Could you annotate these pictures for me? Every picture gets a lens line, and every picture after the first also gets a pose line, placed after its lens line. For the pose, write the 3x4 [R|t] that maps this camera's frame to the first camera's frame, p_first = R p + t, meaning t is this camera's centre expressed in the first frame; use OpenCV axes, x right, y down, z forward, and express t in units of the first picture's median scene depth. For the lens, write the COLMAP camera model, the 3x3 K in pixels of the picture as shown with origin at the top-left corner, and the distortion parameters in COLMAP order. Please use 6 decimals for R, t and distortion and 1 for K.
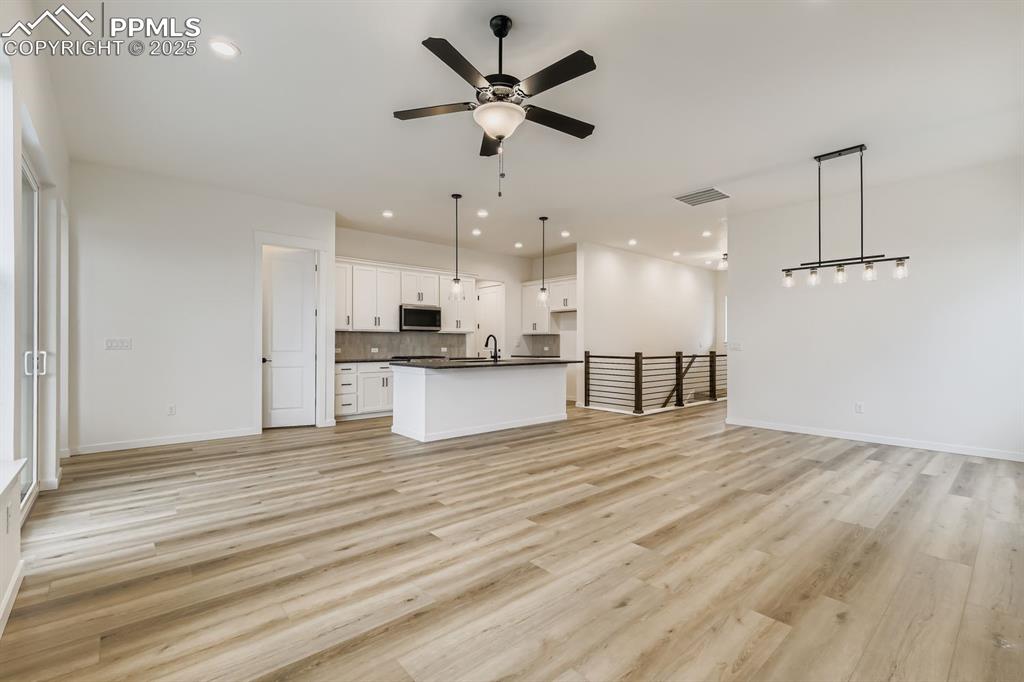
lens RADIAL K [[459.0, 0, 510.7], [0, 459.0, 346.9], [0, 0, 1]] dist [-0.000492, -0.000148]
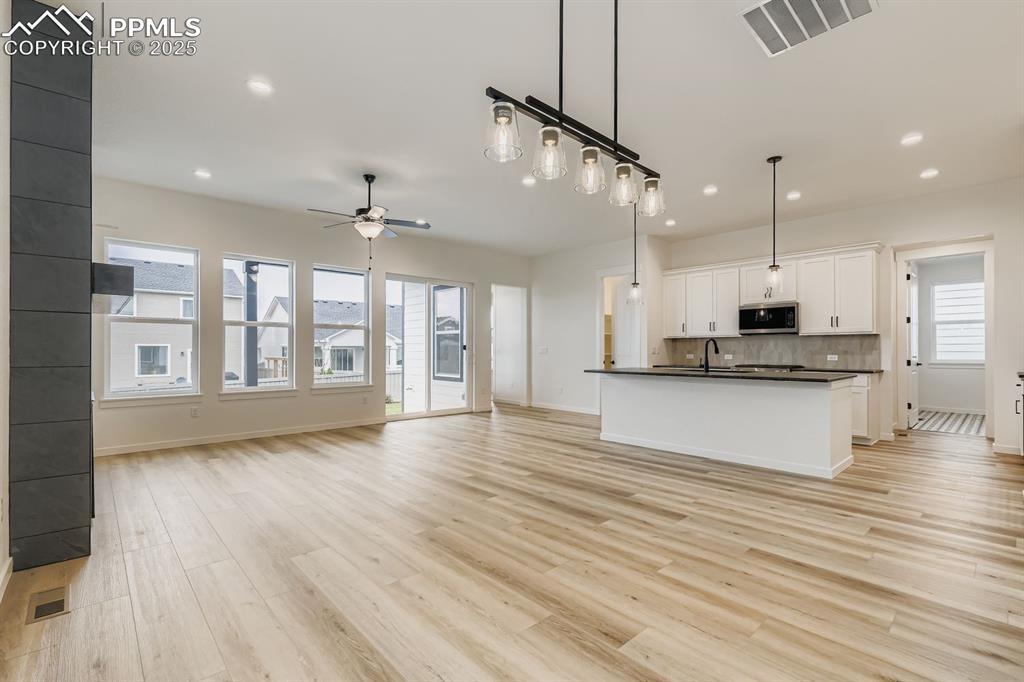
lens RADIAL K [[459.0, 0, 510.7], [0, 459.0, 346.9], [0, 0, 1]] dist [-0.000492, -0.000148]
pose [[0.024291, -0.009173, -0.999663, 0.762590], [-0.006687, 0.999934, -0.009338, -0.001377], [0.999683, 0.006911, 0.024228, 0.635196]]
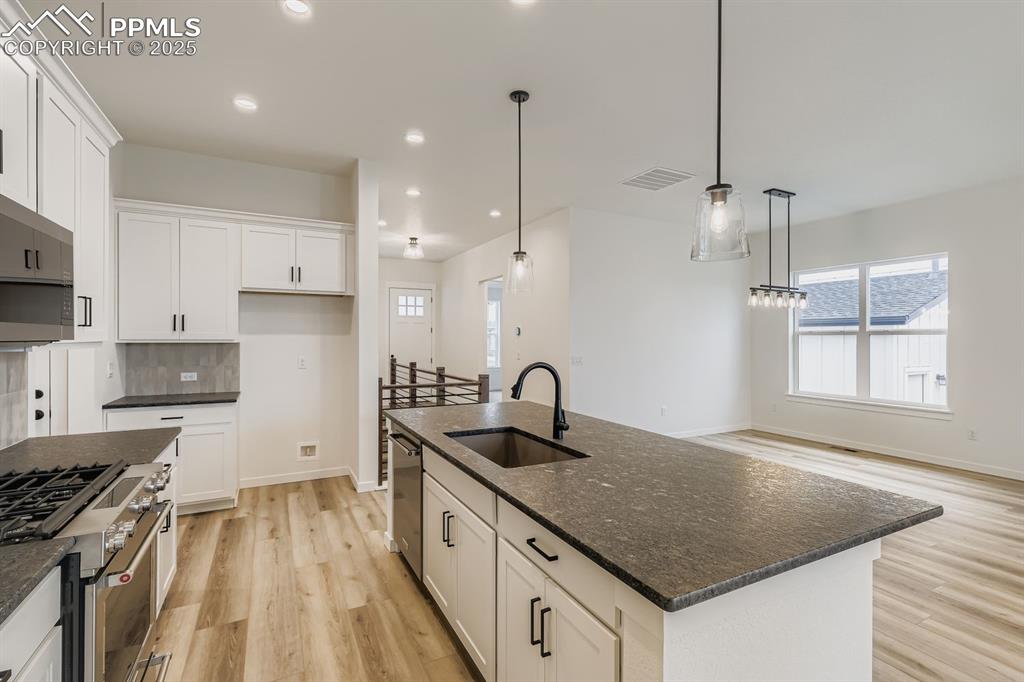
lens RADIAL K [[459.0, 0, 510.7], [0, 459.0, 346.9], [0, 0, 1]] dist [-0.000492, -0.000148]
pose [[0.242403, -0.014477, 0.970068, -0.379290], [0.005541, 0.999893, 0.013537, -0.041635], [-0.970160, 0.002094, 0.242457, 0.944465]]
